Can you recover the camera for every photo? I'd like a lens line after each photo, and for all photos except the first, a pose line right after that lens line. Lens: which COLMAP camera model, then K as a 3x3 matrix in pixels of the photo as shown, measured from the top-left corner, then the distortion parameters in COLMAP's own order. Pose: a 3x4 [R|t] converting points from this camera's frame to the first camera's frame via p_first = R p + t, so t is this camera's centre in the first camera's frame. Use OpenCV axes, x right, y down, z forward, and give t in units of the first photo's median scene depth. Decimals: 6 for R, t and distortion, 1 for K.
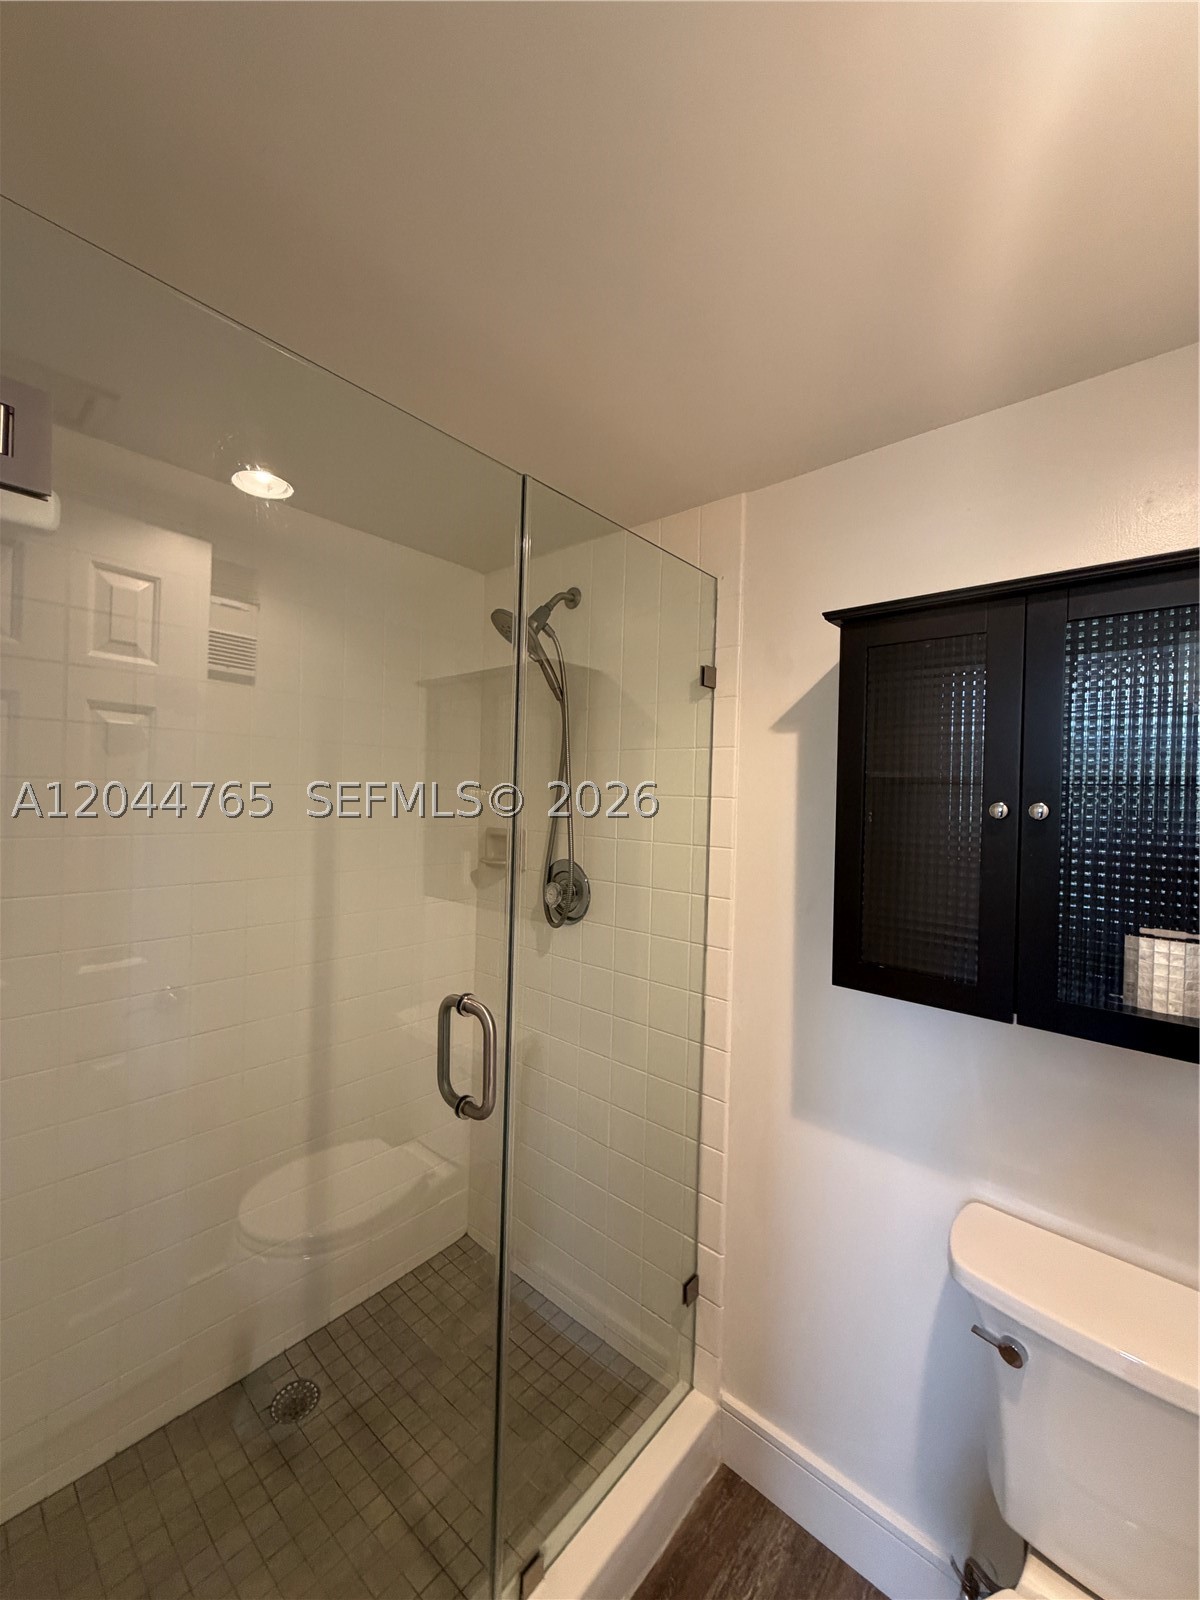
lens RADIAL K [[637.3, 0, 597.1], [0, 637.3, 803.2], [0, 0, 1]] dist [0.002629, -0.001010]
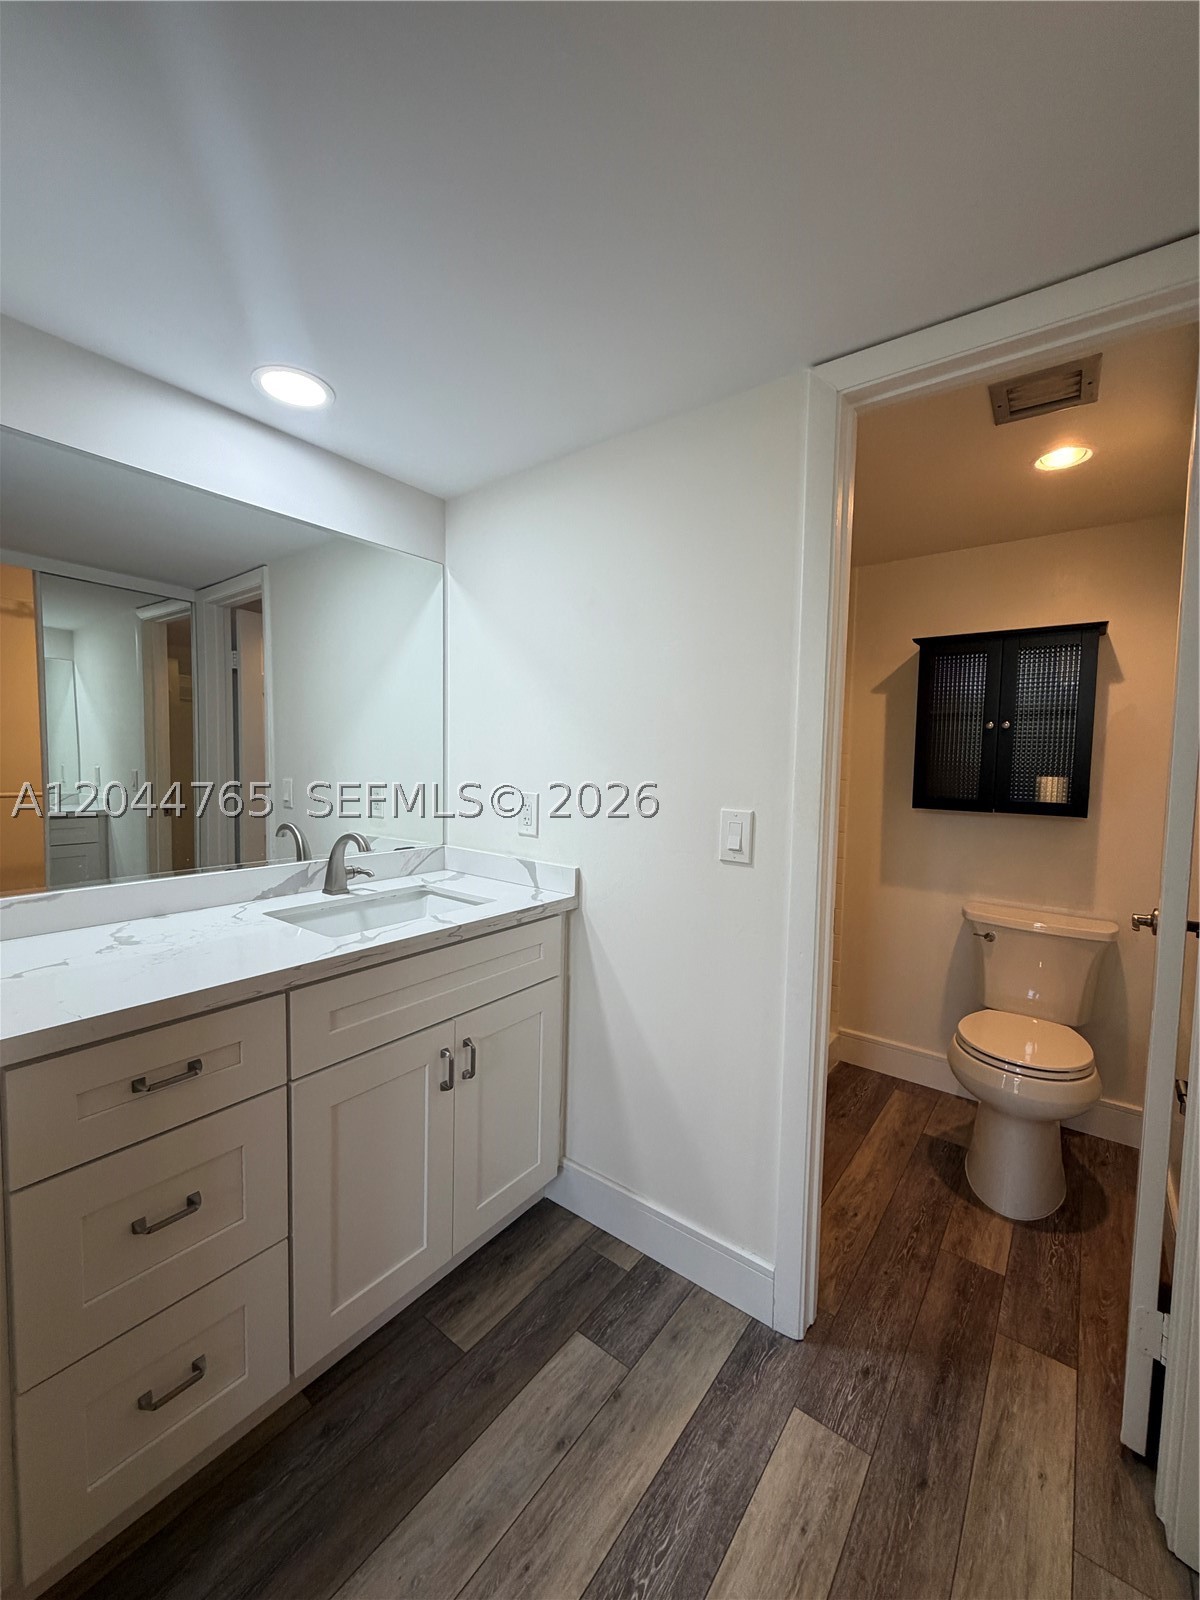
lens RADIAL K [[637.3, 0, 593.6], [0, 637.3, 801.6], [0, 0, 1]] dist [0.002629, -0.001010]
pose [[0.998122, -0.007869, 0.060747, -1.026936], [0.004506, 0.998459, 0.055306, 0.158537], [-0.061089, -0.054928, 0.996620, -1.347136]]
